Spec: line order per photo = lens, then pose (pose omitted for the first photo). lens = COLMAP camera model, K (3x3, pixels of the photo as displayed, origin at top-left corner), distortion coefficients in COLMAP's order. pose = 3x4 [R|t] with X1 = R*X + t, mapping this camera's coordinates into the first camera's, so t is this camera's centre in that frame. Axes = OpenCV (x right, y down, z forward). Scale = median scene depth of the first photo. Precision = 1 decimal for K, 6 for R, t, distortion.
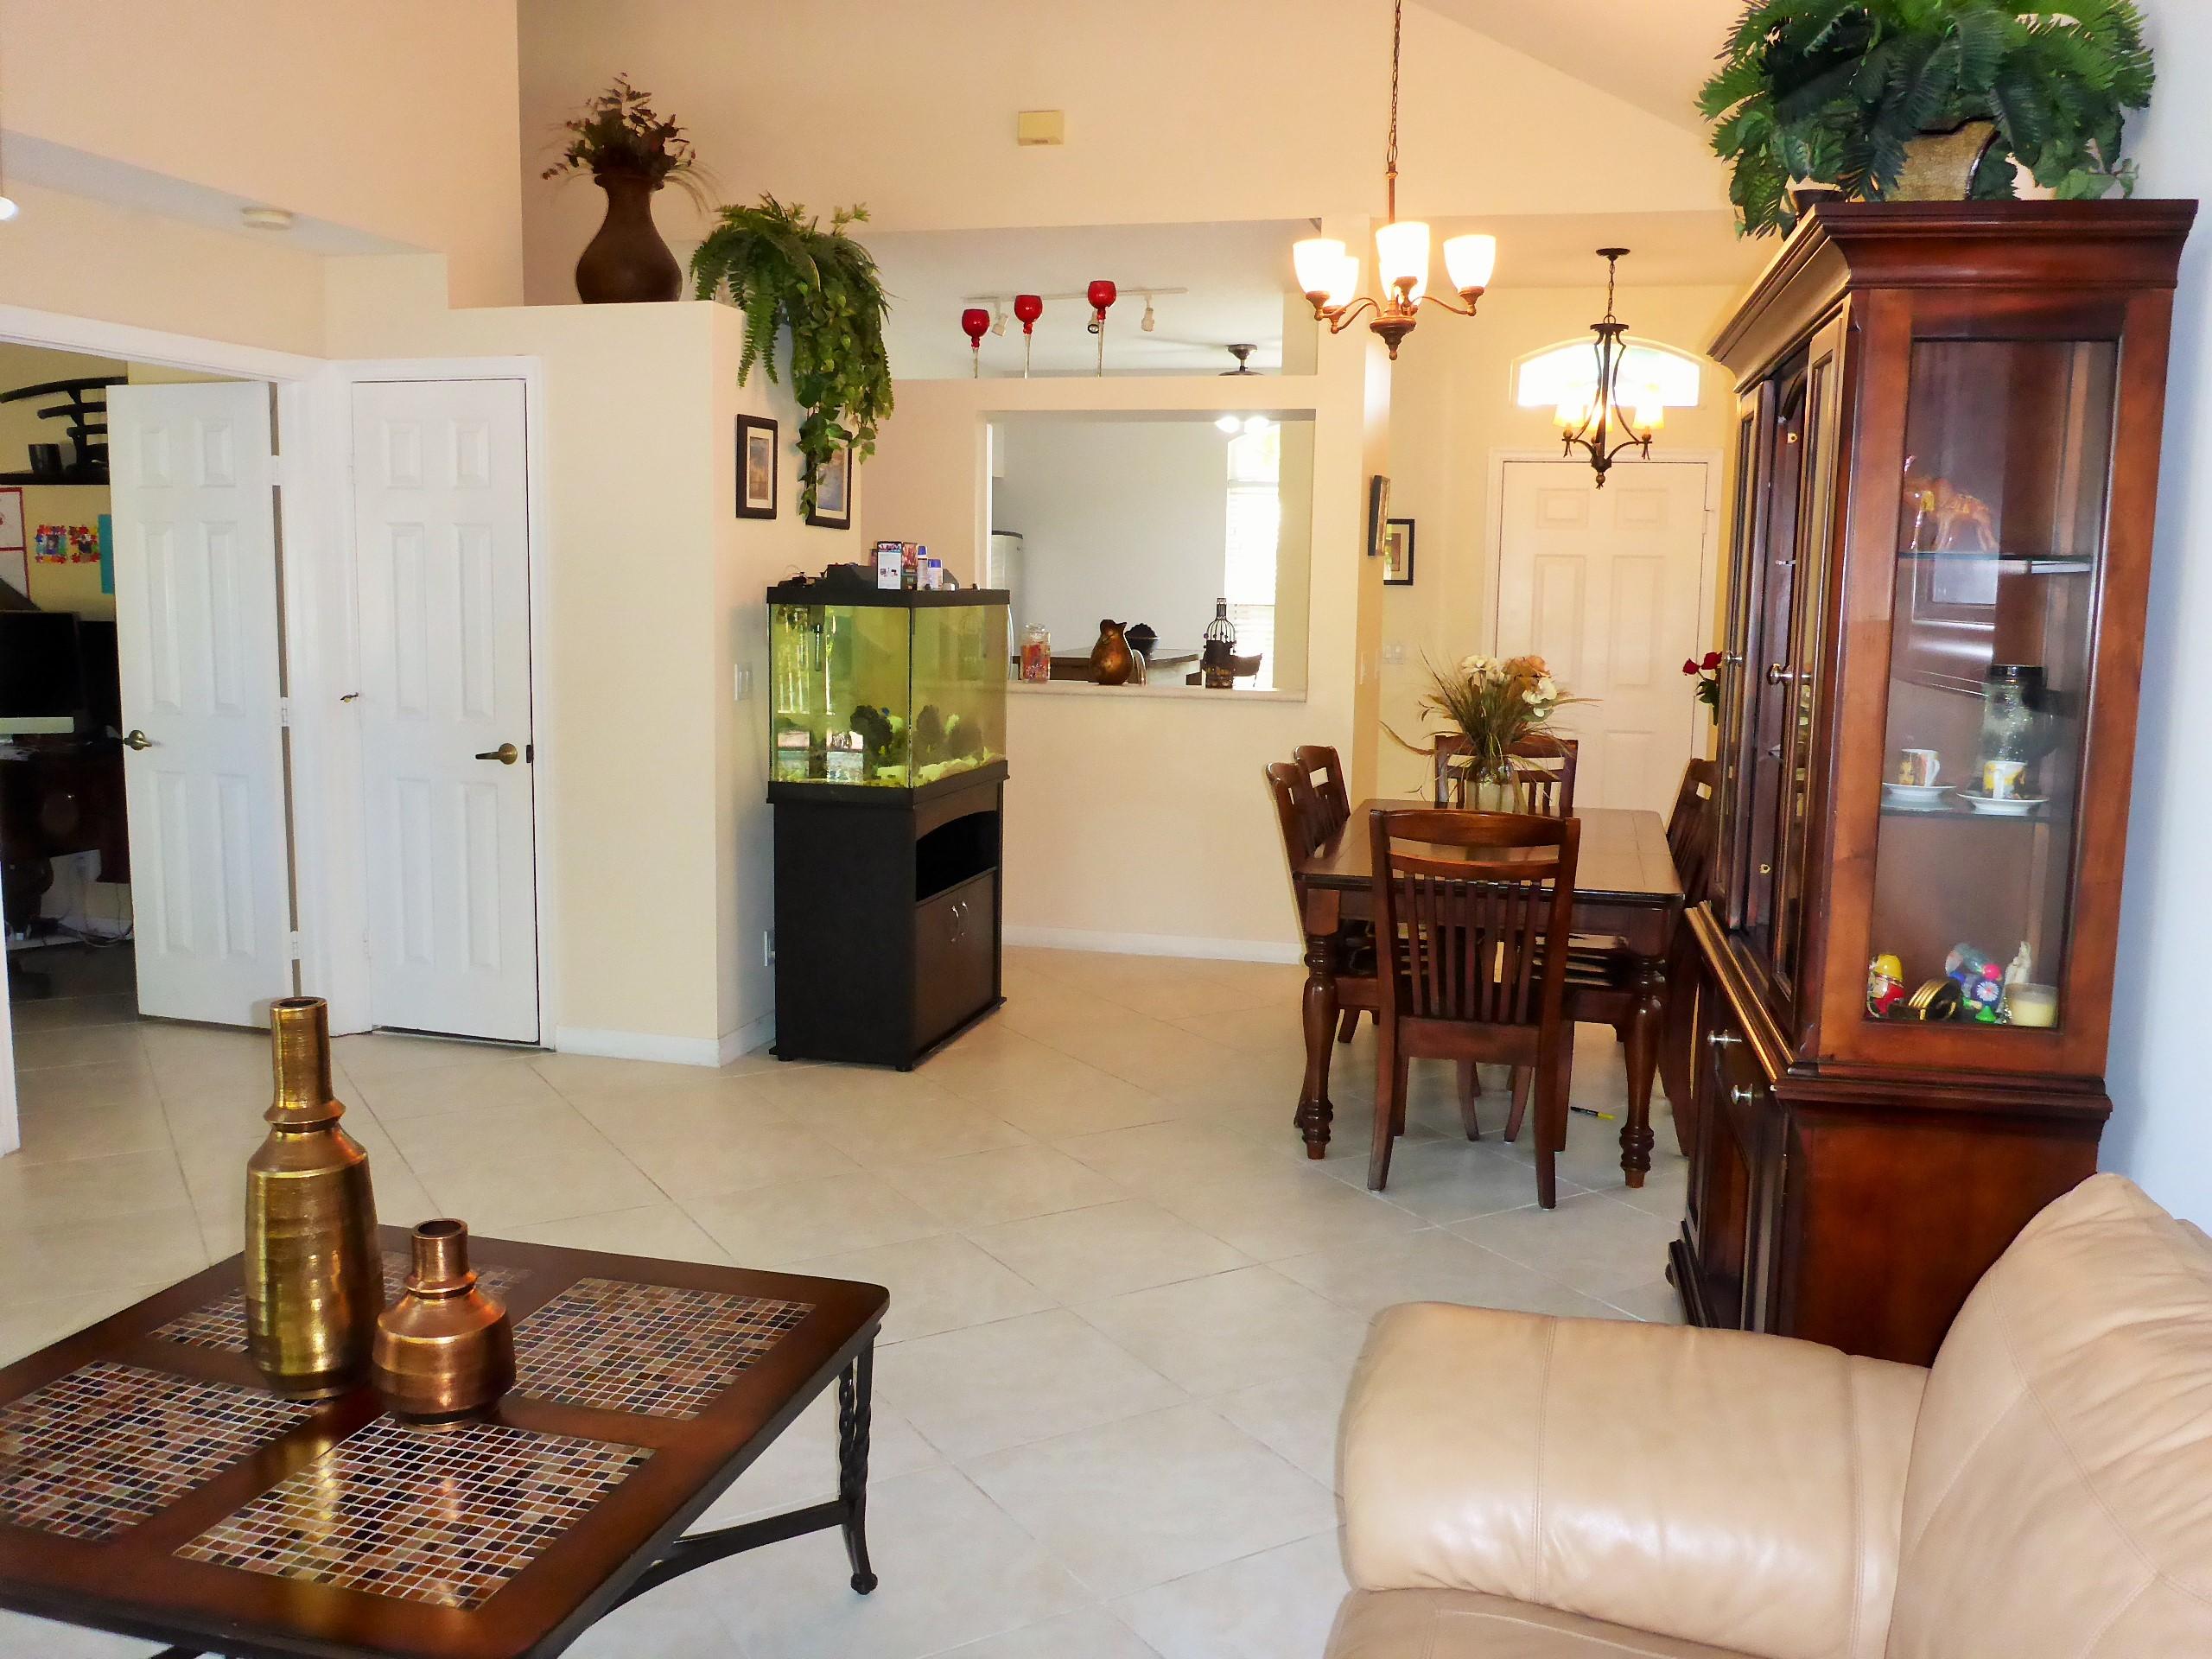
lens RADIAL K [[1852.6, 0, 1090.4], [0, 1852.6, 818.8], [0, 0, 1]] dist [-0.023986, -0.003270]
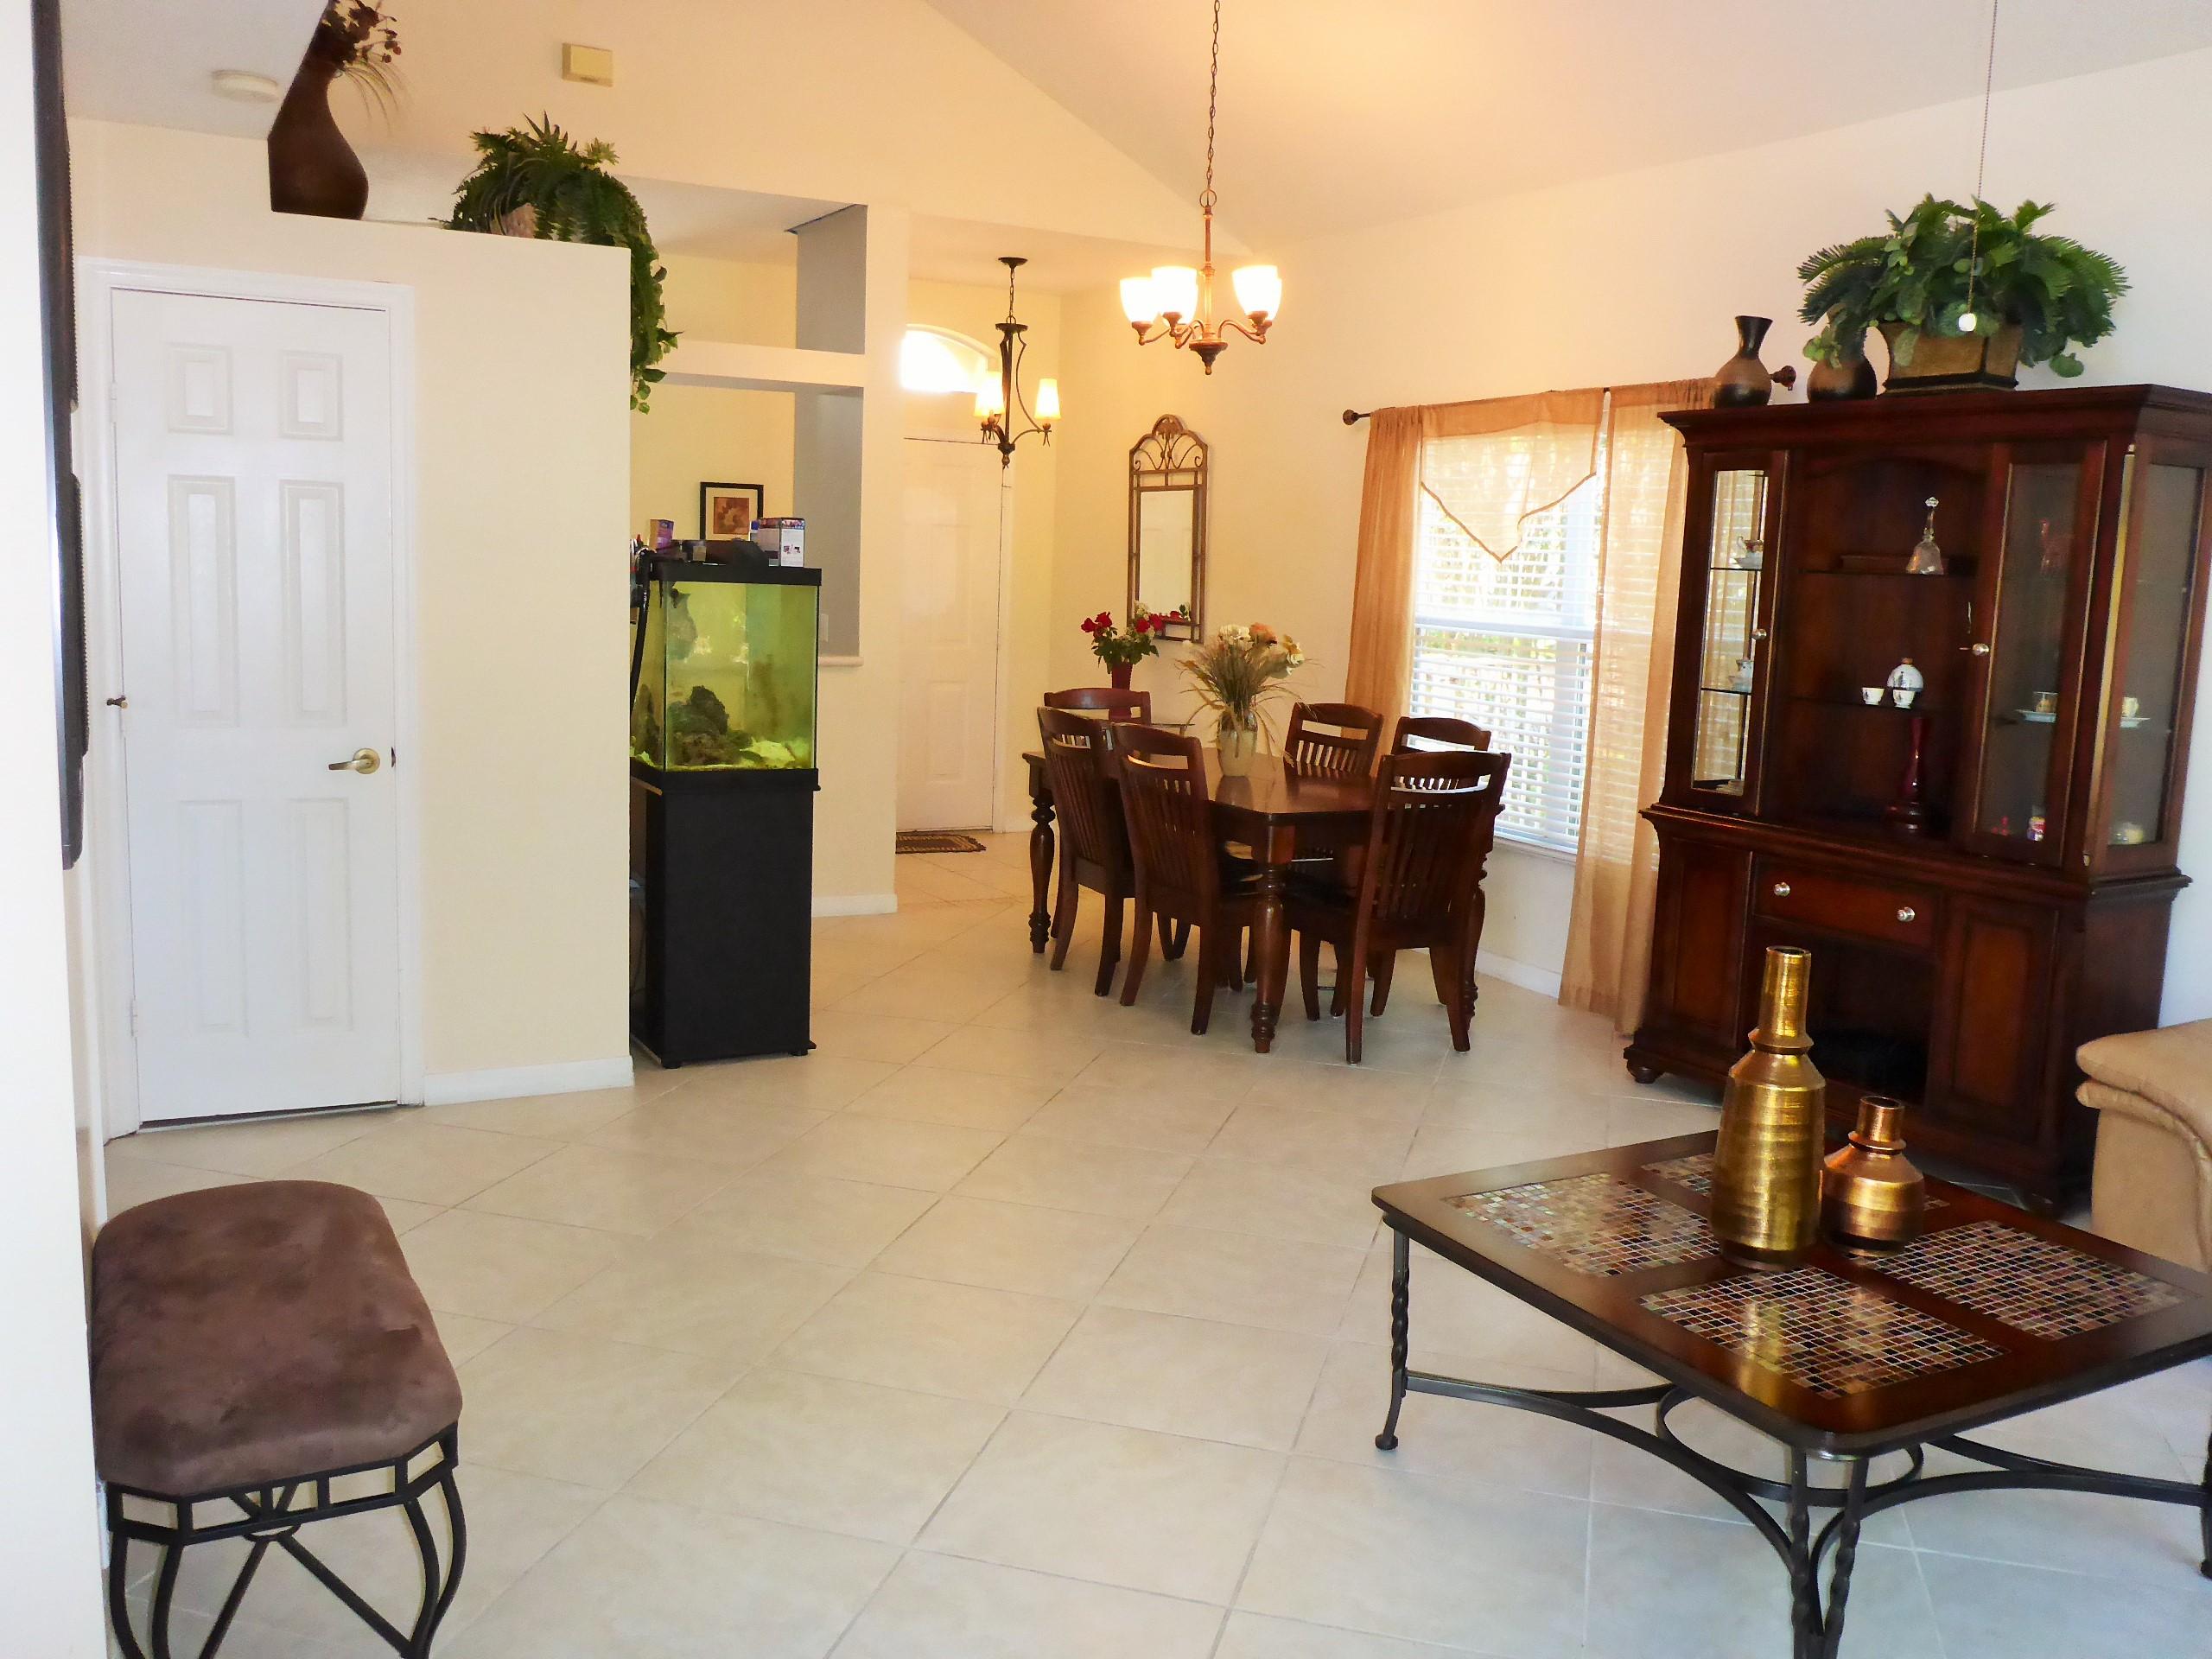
lens RADIAL K [[1871.2, 0, 1095.3], [0, 1871.2, 823.4], [0, 0, 1]] dist [-0.027543, -0.004667]
pose [[0.730863, -0.088504, 0.676762, -0.649211], [0.064876, 0.996076, 0.060200, -0.036686], [-0.679434, -0.000092, 0.733737, 0.160350]]
